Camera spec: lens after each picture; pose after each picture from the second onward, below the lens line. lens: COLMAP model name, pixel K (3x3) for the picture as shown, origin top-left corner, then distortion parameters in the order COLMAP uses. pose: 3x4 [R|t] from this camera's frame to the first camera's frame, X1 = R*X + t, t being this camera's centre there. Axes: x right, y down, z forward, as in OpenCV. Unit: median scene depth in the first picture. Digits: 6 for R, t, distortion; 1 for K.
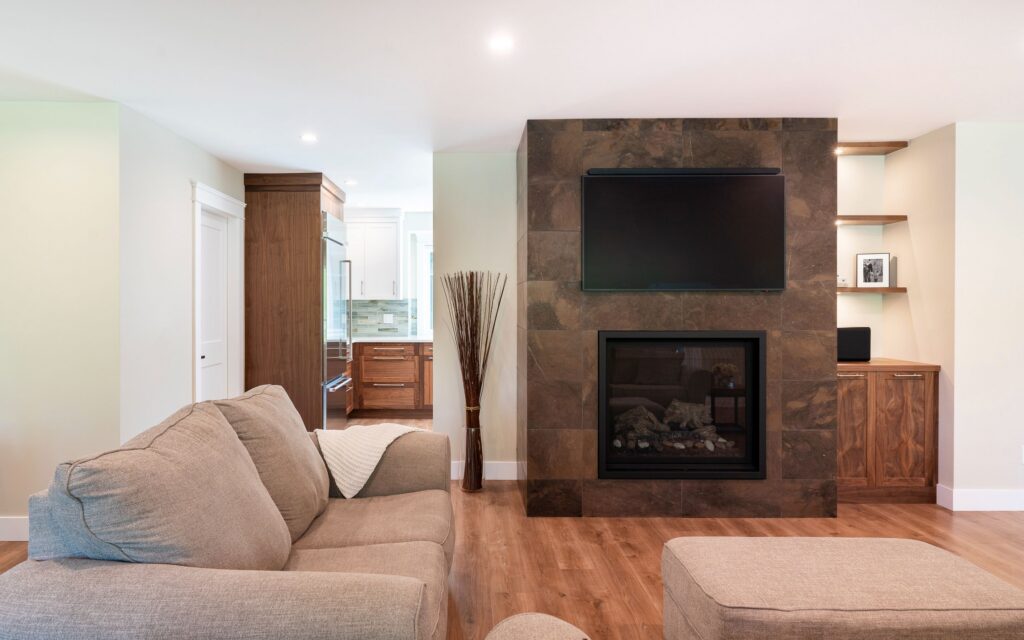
lens RADIAL K [[605.6, 0, 512.0], [0, 605.6, 320.0], [0, 0, 1]] dist [0.001081, 0.000635]
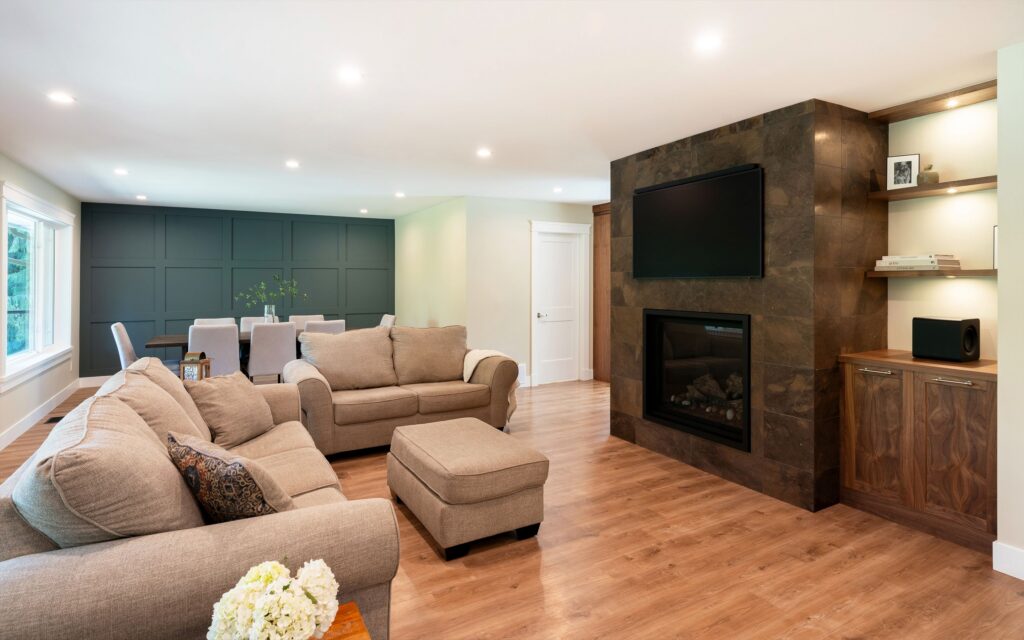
lens RADIAL K [[526.5, 0, 512.4], [0, 526.5, 297.3], [0, 0, 1]] dist [-0.000062, -0.000298]
pose [[0.502505, 0.023209, -0.864262, 1.012399], [-0.021258, 0.999669, 0.014485, -0.017829], [0.864313, 0.011093, 0.502833, 0.161976]]
